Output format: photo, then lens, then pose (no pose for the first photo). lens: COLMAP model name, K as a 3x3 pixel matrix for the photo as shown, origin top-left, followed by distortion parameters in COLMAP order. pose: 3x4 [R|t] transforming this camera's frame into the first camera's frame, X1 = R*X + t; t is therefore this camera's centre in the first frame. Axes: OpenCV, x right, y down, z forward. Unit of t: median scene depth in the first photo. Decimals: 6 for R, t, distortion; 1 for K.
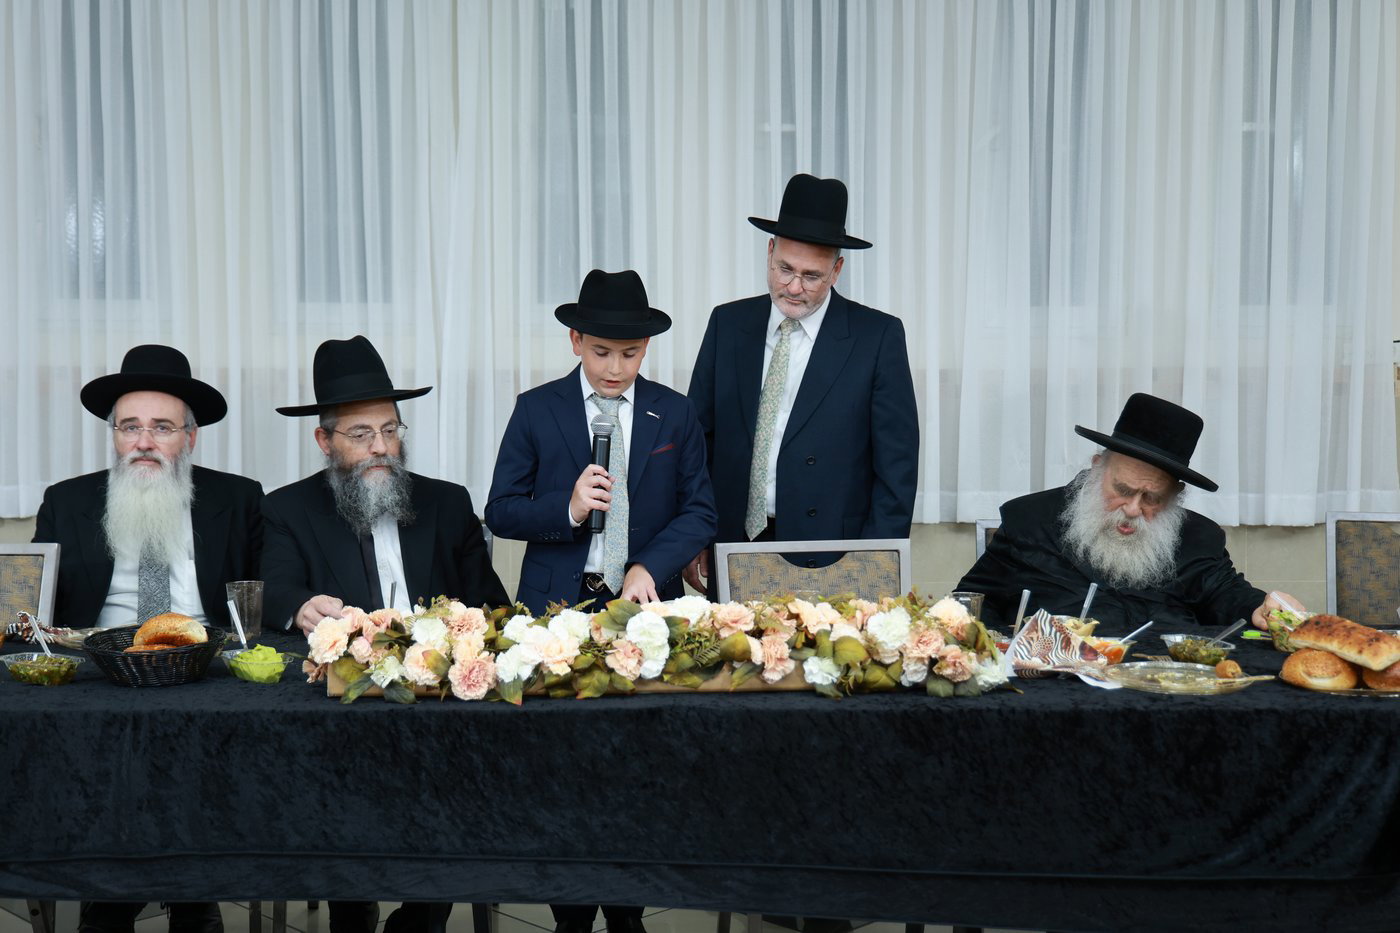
lens RADIAL K [[1744.7, 0, 565.5], [0, 1744.7, 467.5], [0, 0, 1]] dist [-0.006568, -0.062541]
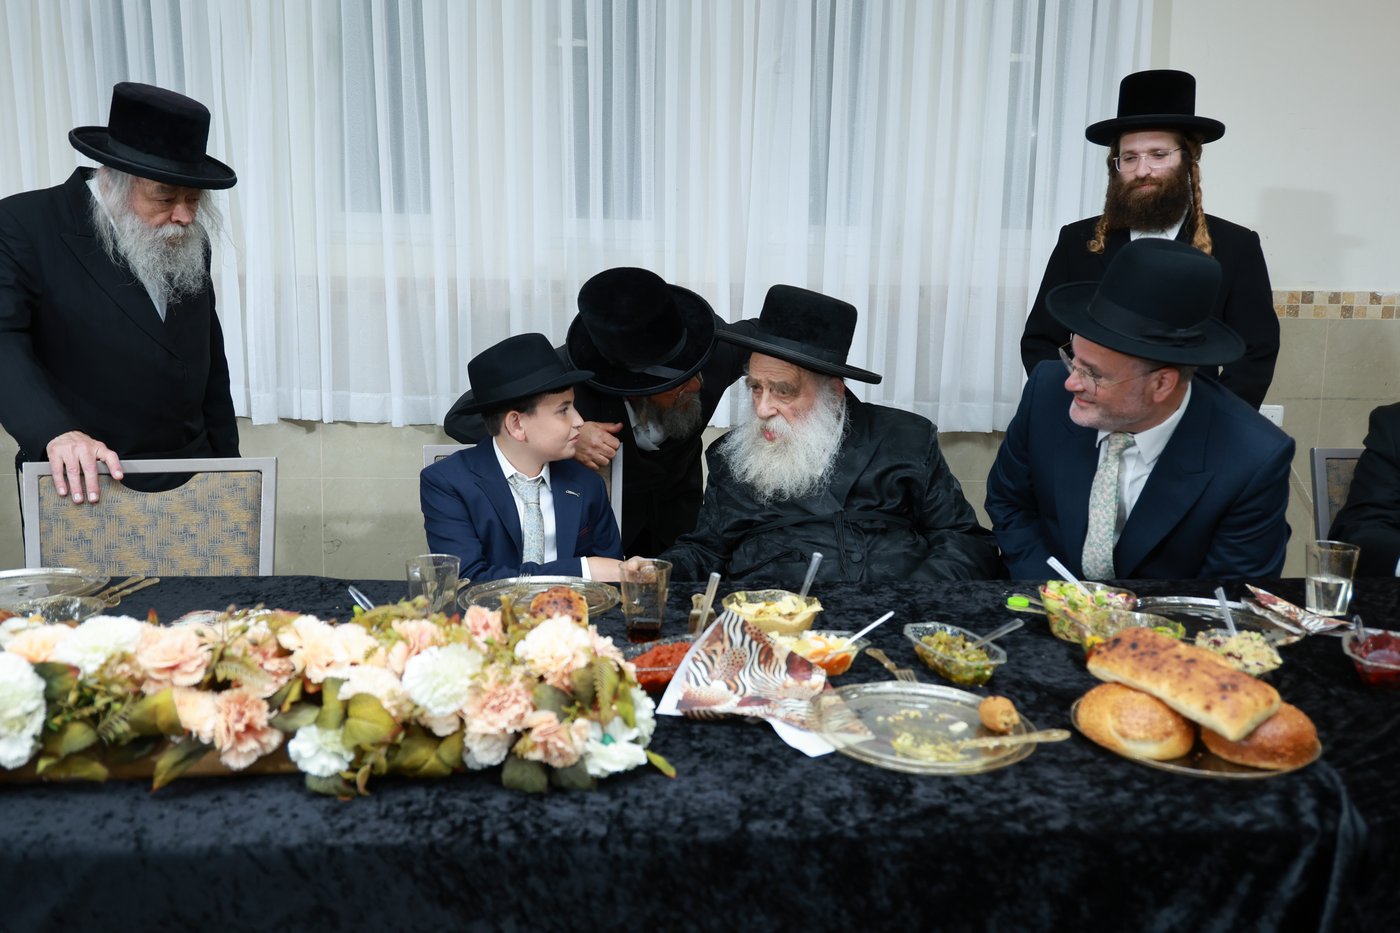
lens RADIAL K [[1024.4, 0, 657.0], [0, 1024.4, 468.6], [0, 0, 1]] dist [-0.034140, 0.001805]
pose [[0.997818, 0.007417, 0.065609, 0.243676], [-0.014356, 0.994271, 0.105925, -0.015848], [-0.064447, -0.106636, 0.992207, 0.684808]]
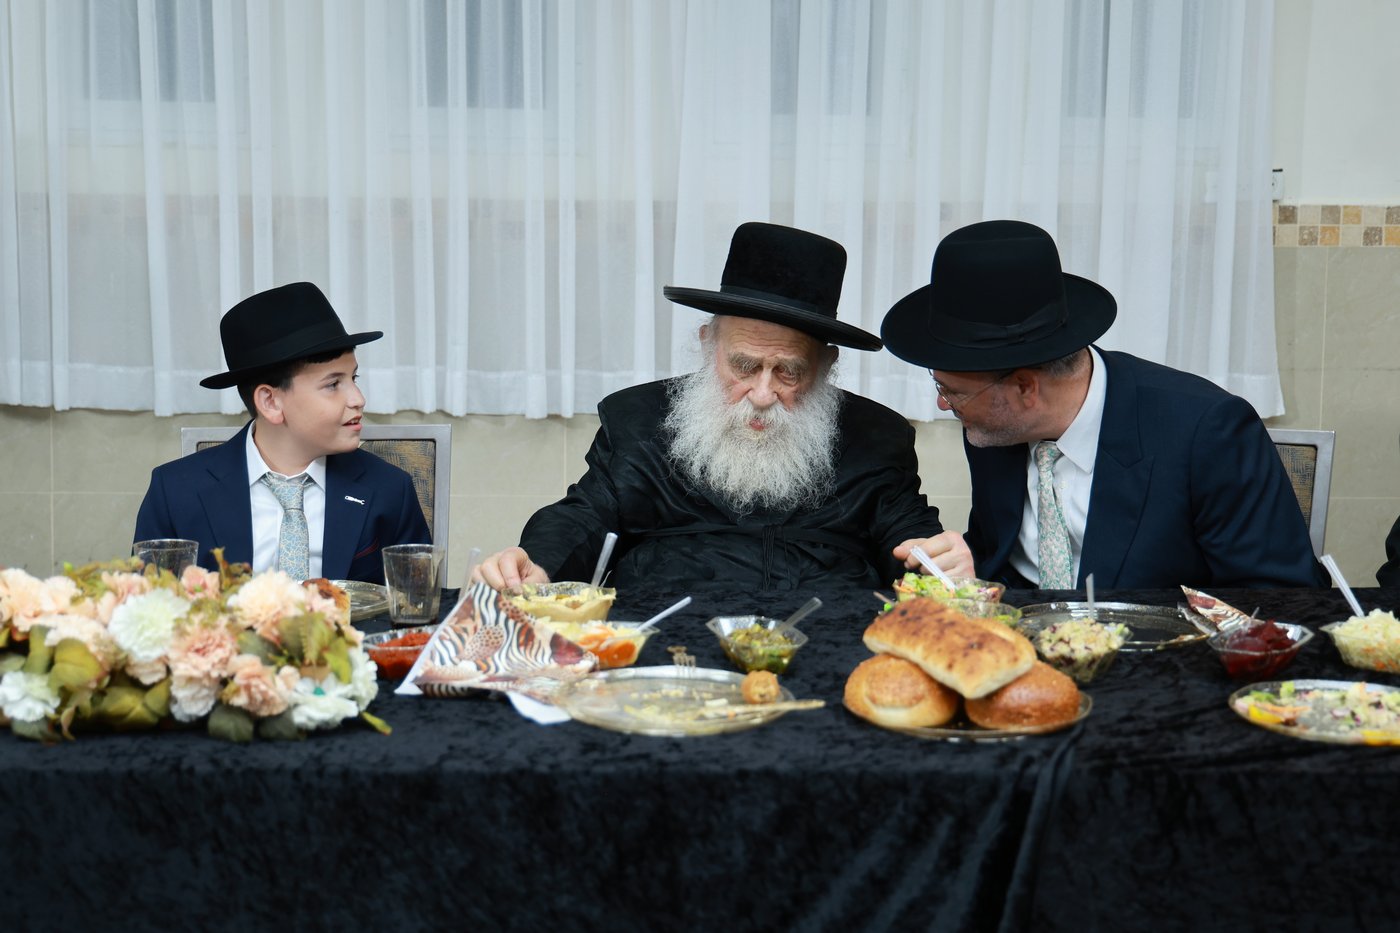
lens RADIAL K [[1964.6, 0, 700.0], [0, 1964.6, 466.5], [0, 0, 1]] dist [-0.069532, 0.103129]
pose [[0.998156, 0.006692, 0.060325, 0.342970], [-0.011094, 0.997275, 0.072939, -0.011107], [-0.059673, -0.073474, 0.995510, 0.350878]]
